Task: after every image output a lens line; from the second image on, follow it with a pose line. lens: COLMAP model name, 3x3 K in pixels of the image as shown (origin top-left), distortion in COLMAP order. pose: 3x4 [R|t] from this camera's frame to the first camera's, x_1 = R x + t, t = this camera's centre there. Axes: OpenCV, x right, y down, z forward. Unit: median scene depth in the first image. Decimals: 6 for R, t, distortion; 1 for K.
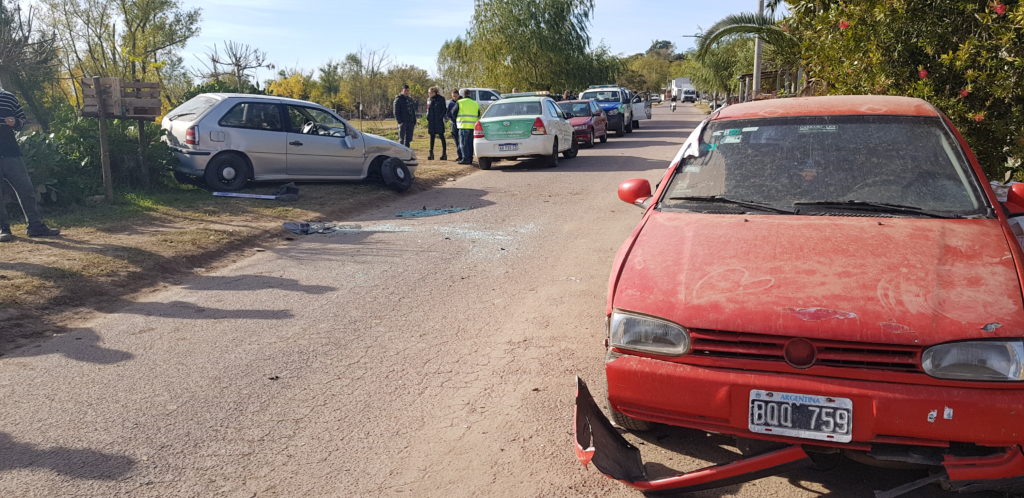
lens RADIAL K [[840.4, 0, 512.0], [0, 840.4, 249.0], [0, 0, 1]] dist [0.114023, -0.234433]
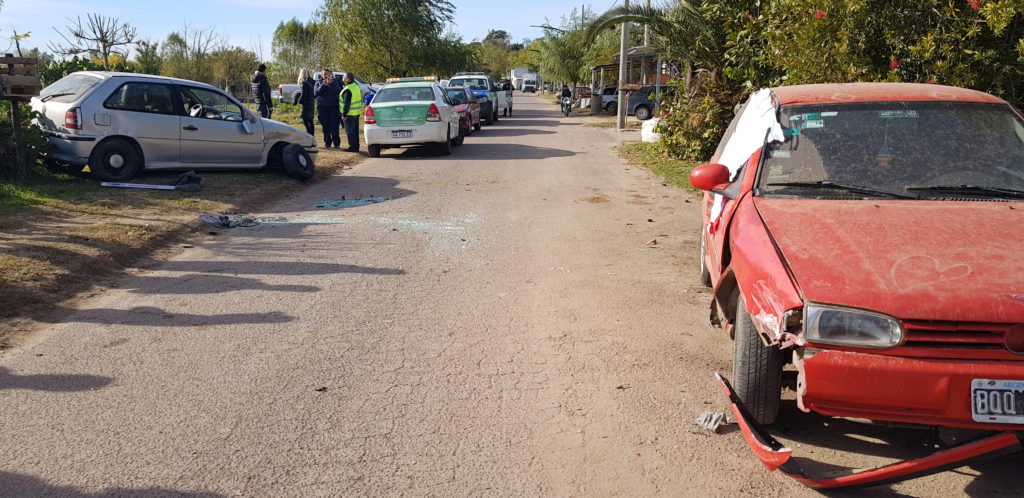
lens RADIAL K [[840.4, 0, 512.0], [0, 840.4, 249.0], [0, 0, 1]] dist [0.114023, -0.234433]
pose [[0.979767, -0.022076, 0.198921, -0.107334], [0.019391, 0.999693, 0.015436, -0.002350], [-0.199200, -0.011267, 0.979894, 0.036948]]
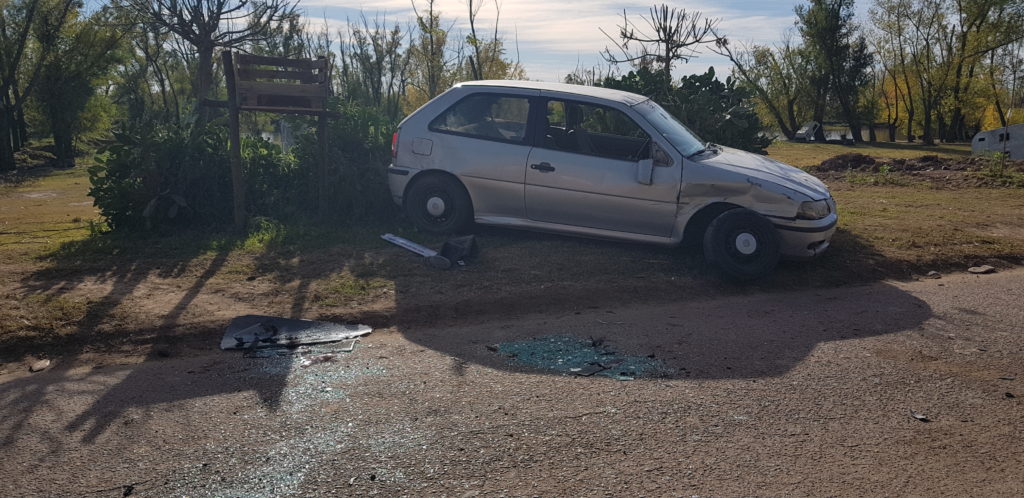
lens RADIAL K [[840.4, 0, 512.0], [0, 840.4, 249.0], [0, 0, 1]] dist [0.114023, -0.234433]
pose [[0.552119, 0.150677, -0.820038, 0.212183], [-0.161943, 0.984184, 0.071804, -0.114086], [0.817887, 0.093155, 0.567787, 0.711008]]
